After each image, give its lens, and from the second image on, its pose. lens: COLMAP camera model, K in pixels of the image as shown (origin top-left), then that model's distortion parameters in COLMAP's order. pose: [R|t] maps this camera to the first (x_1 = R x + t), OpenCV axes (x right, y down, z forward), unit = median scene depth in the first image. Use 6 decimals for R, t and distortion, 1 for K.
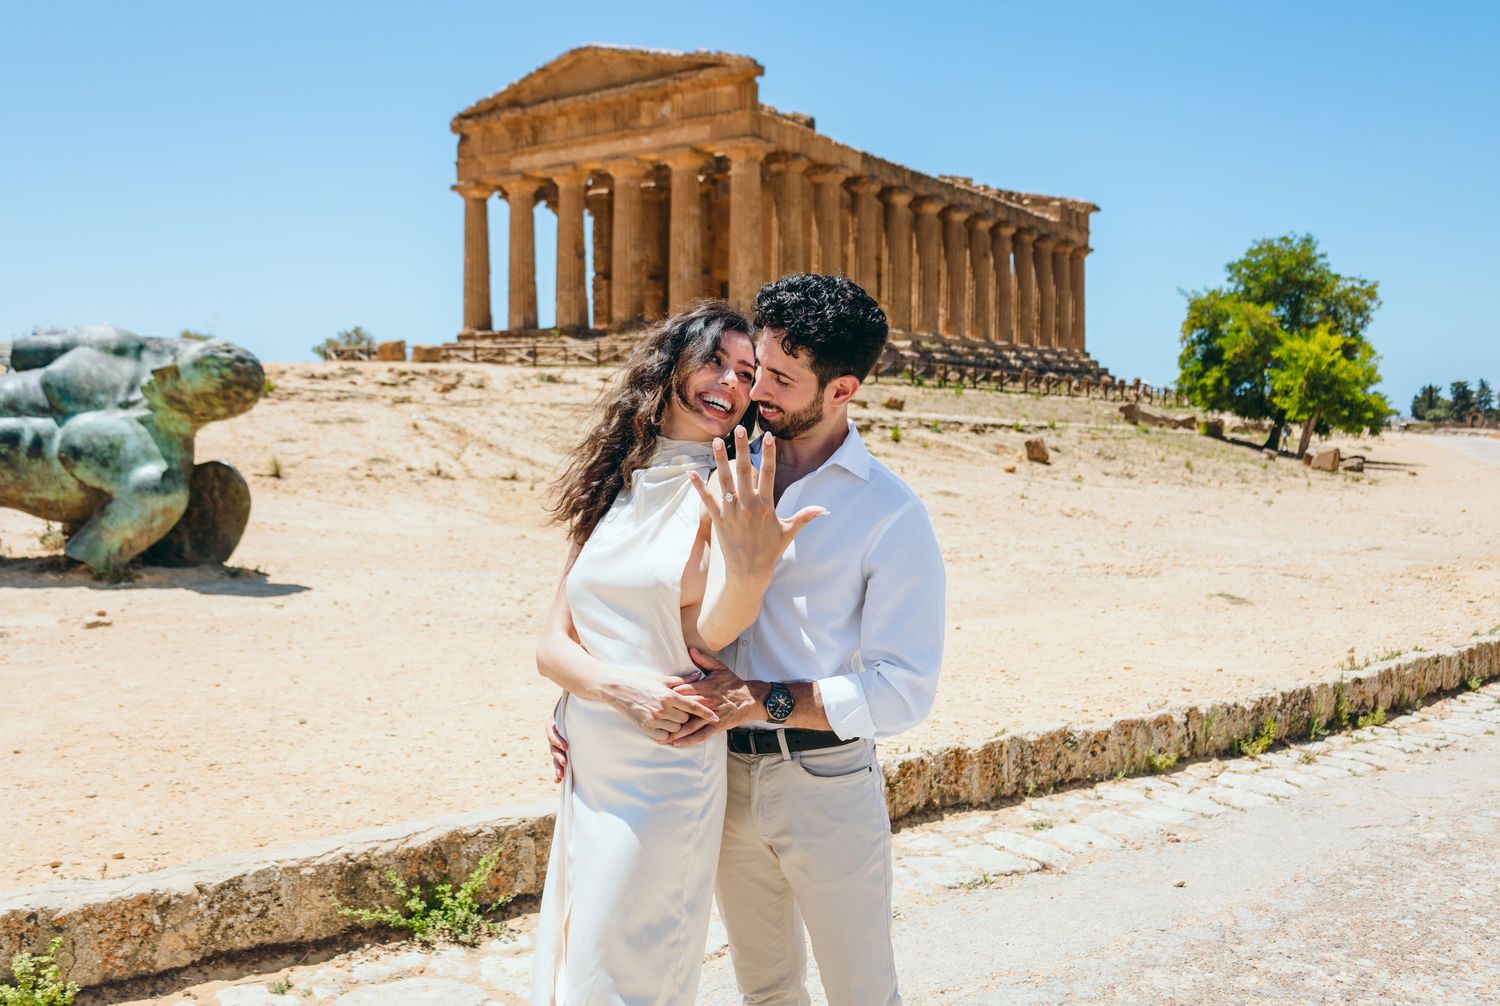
lens RADIAL K [[1214.3, 0, 749.5], [0, 1214.3, 499.9], [0, 0, 1]] dist [0.001093, -0.012429]
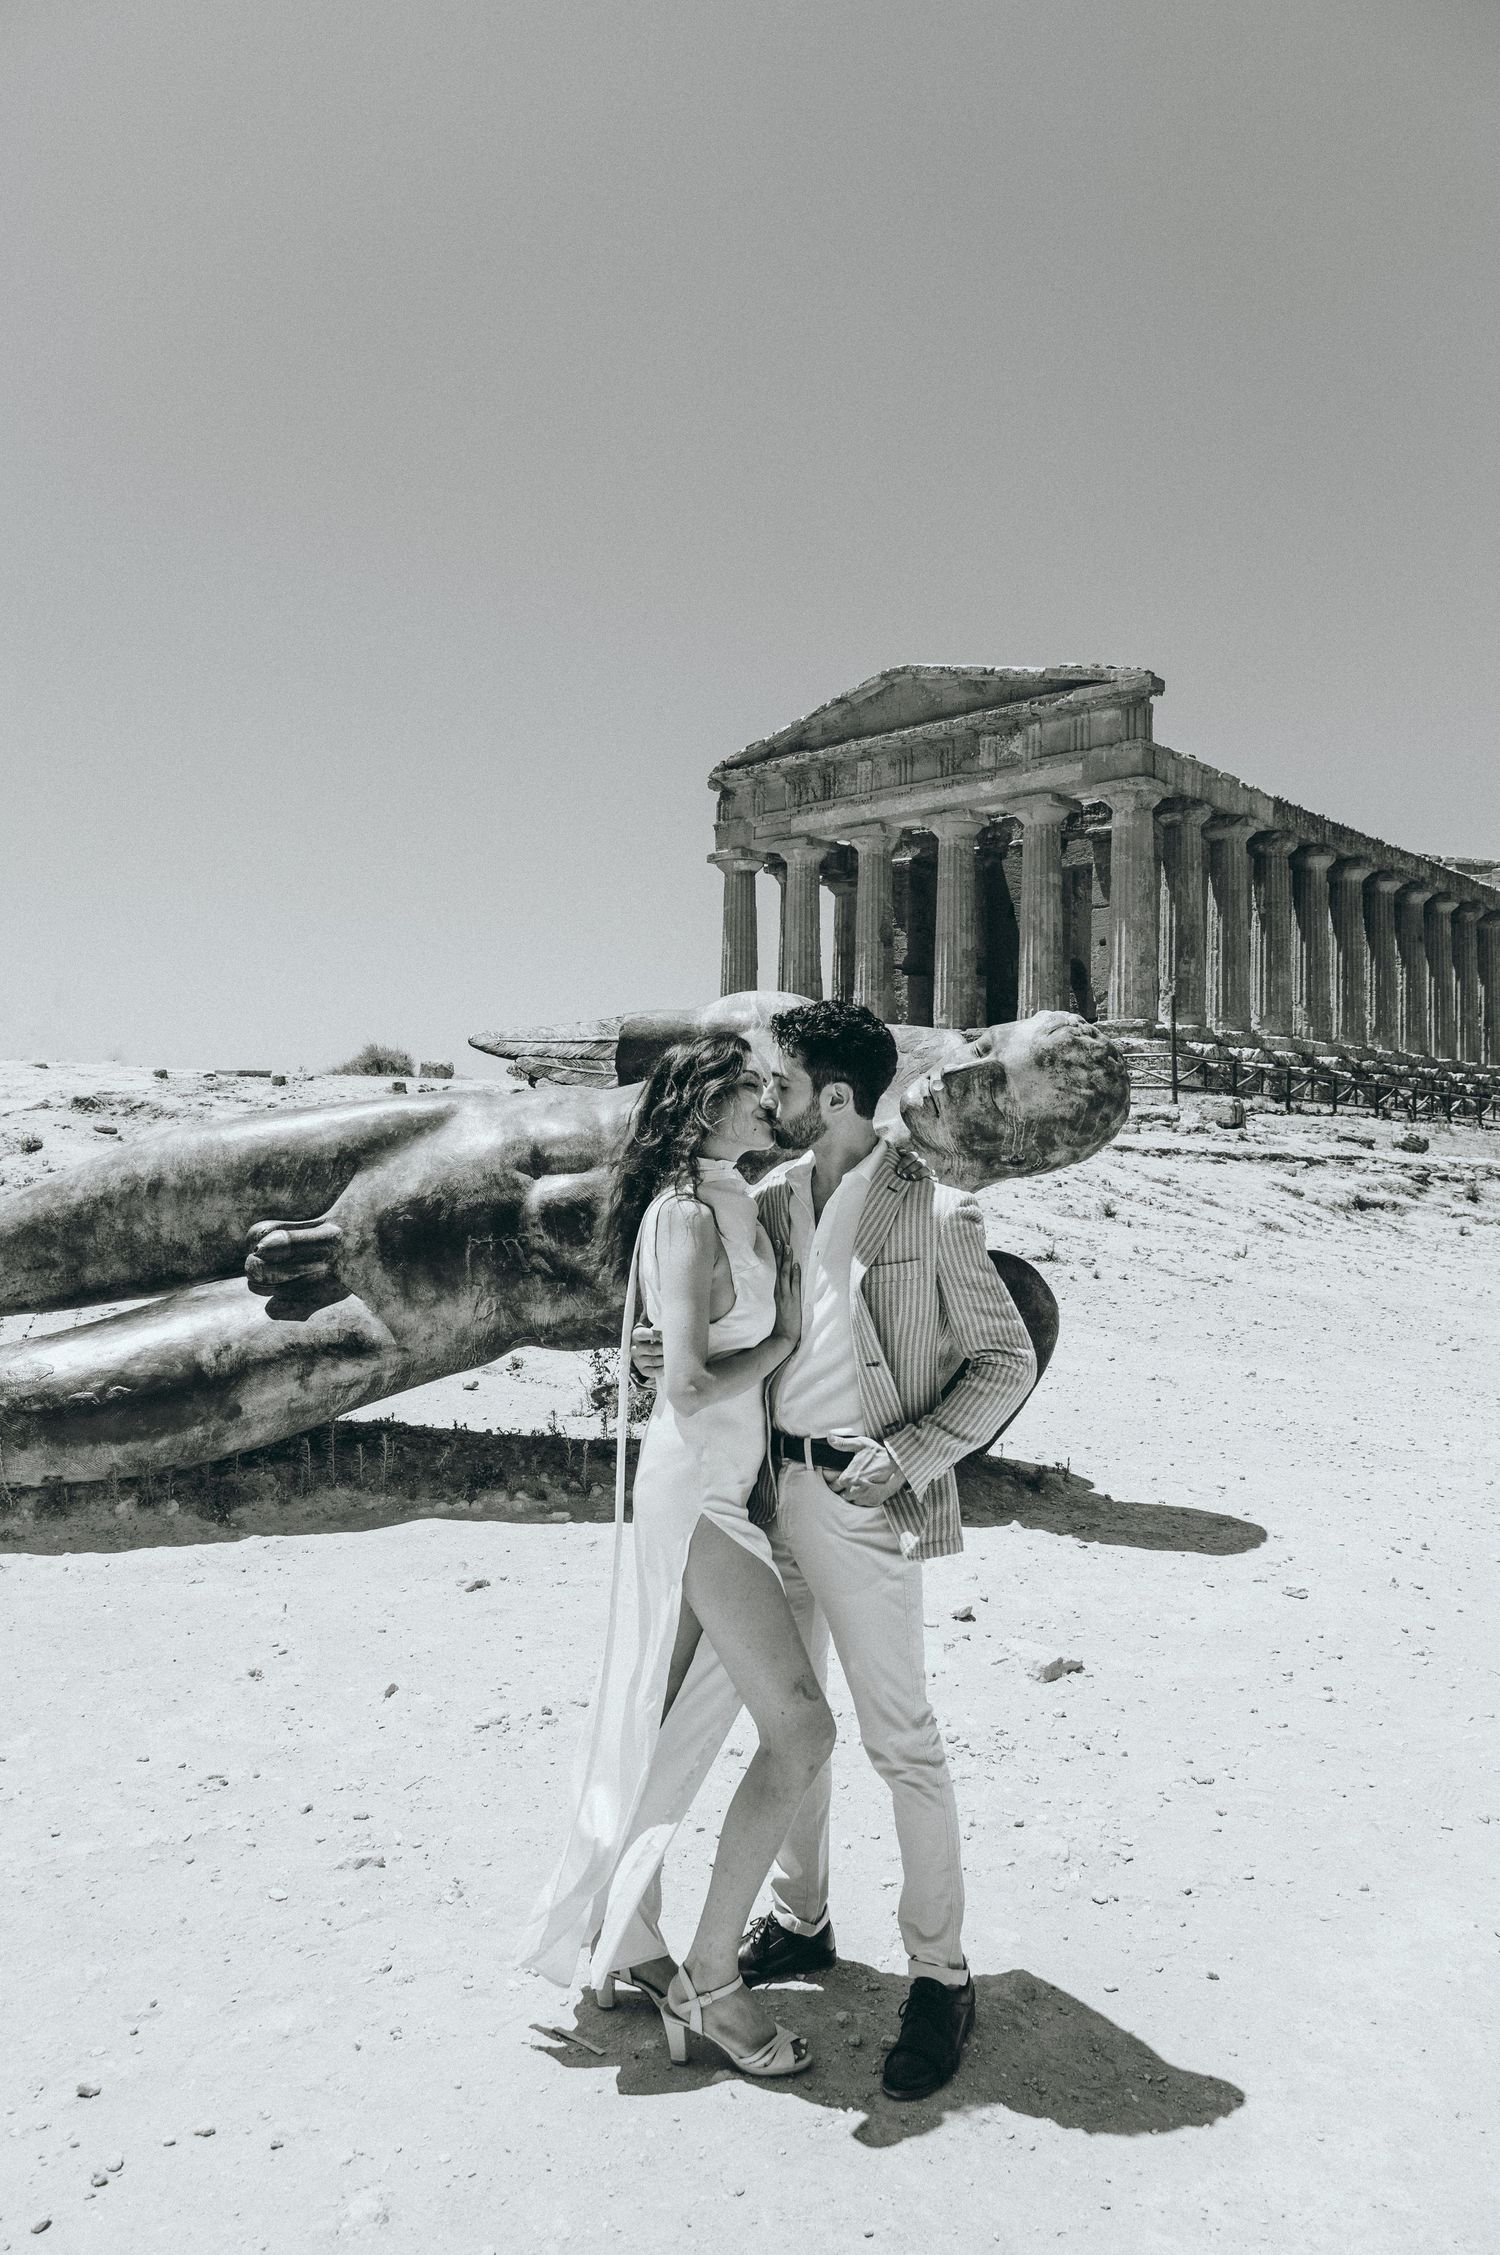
lens RADIAL K [[1522.0, 0, 752.0], [0, 1522.0, 1130.1], [0, 0, 1]] dist [-0.001495, 0.000873]
pose [[0.991402, 0.003650, -0.130803, -0.108462], [-0.014907, 0.996253, -0.085188, -0.006667], [0.130002, 0.086406, 0.987742, 0.085508]]
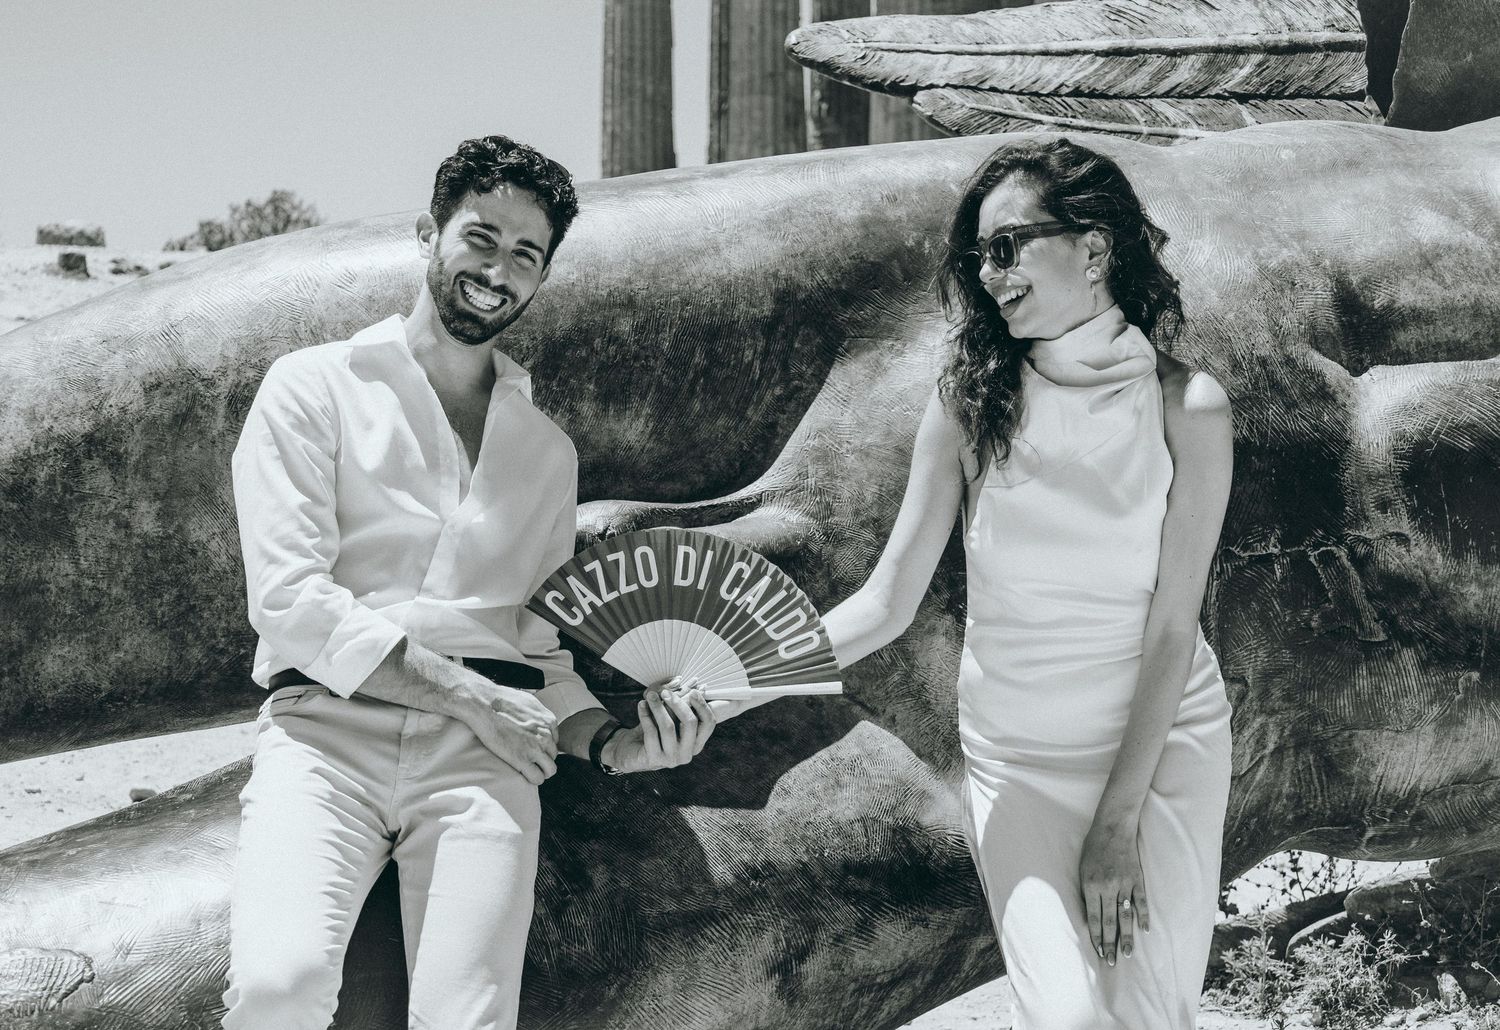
lens RADIAL K [[2811.9, 0, 748.2], [0, 2811.9, 507.2], [0, 0, 1]] dist [0.040017, 0.103938]
pose [[0.998172, -0.000631, -0.060438, -0.159092], [-0.001645, 0.999292, -0.037595, -0.006163], [0.060419, 0.037626, 0.997464, 0.129860]]
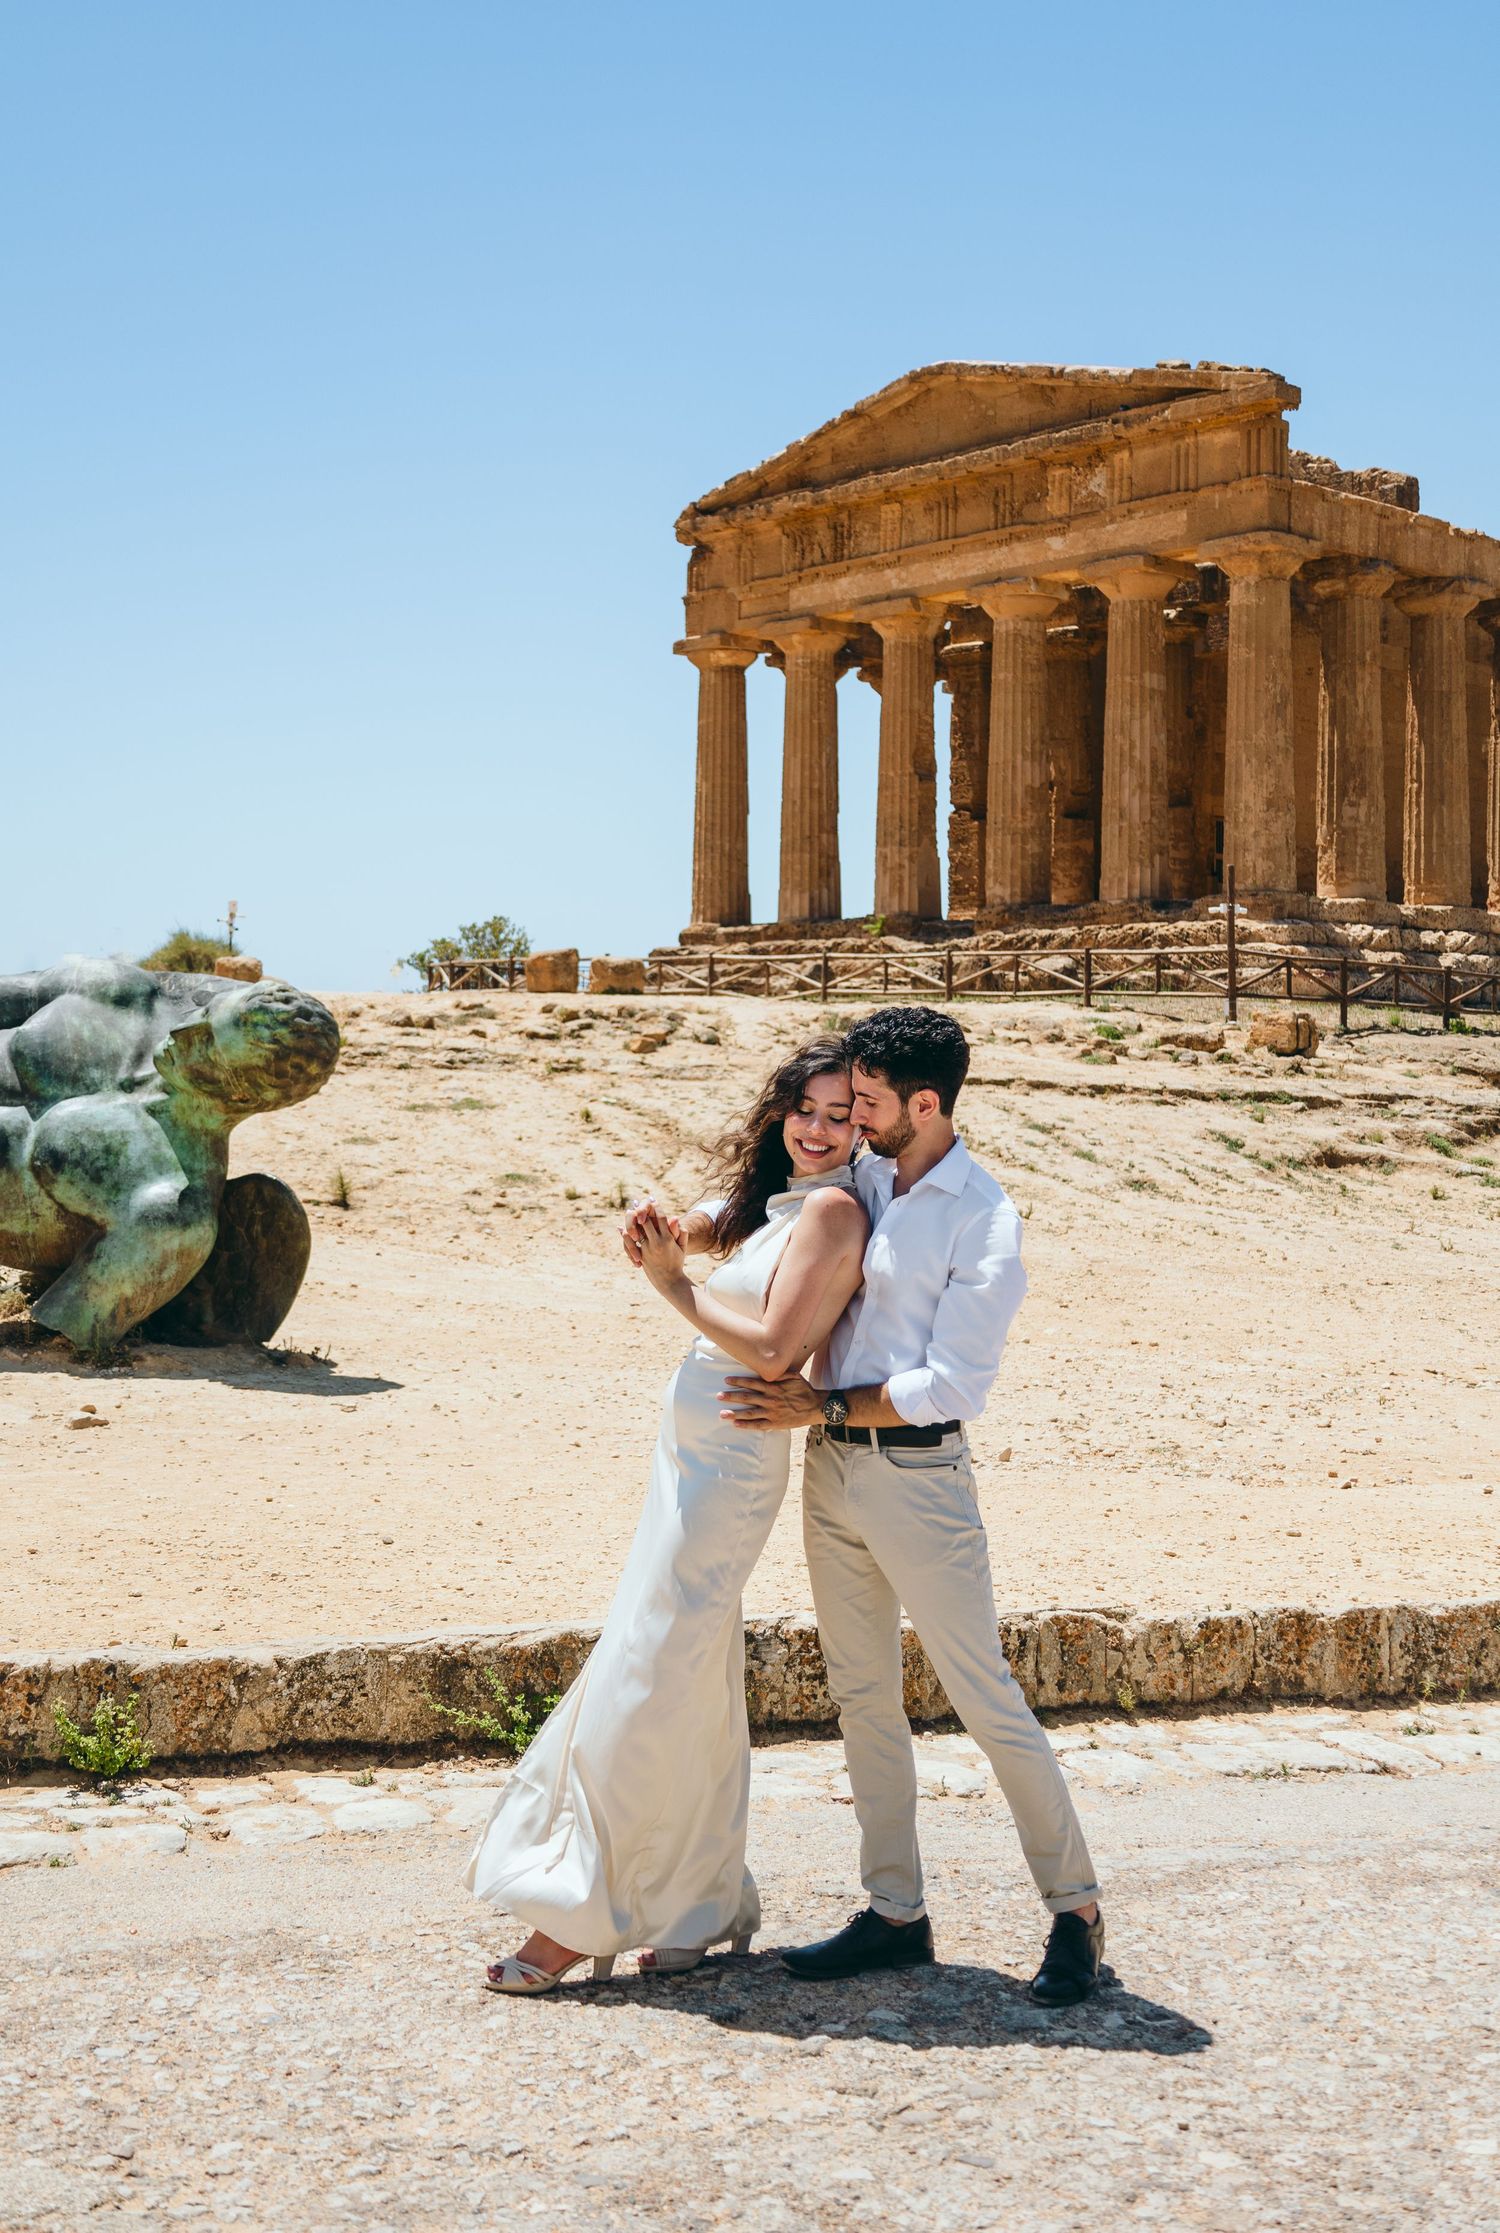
lens RADIAL K [[2621.0, 0, 700.5], [0, 2621.0, 1045.3], [0, 0, 1]] dist [0.012526, 0.089256]
pose [[0.973426, 0.003214, -0.228979, 0.020092], [-0.023136, 0.996166, -0.084371, 0.002260], [0.227829, 0.087427, 0.969768, -0.059019]]
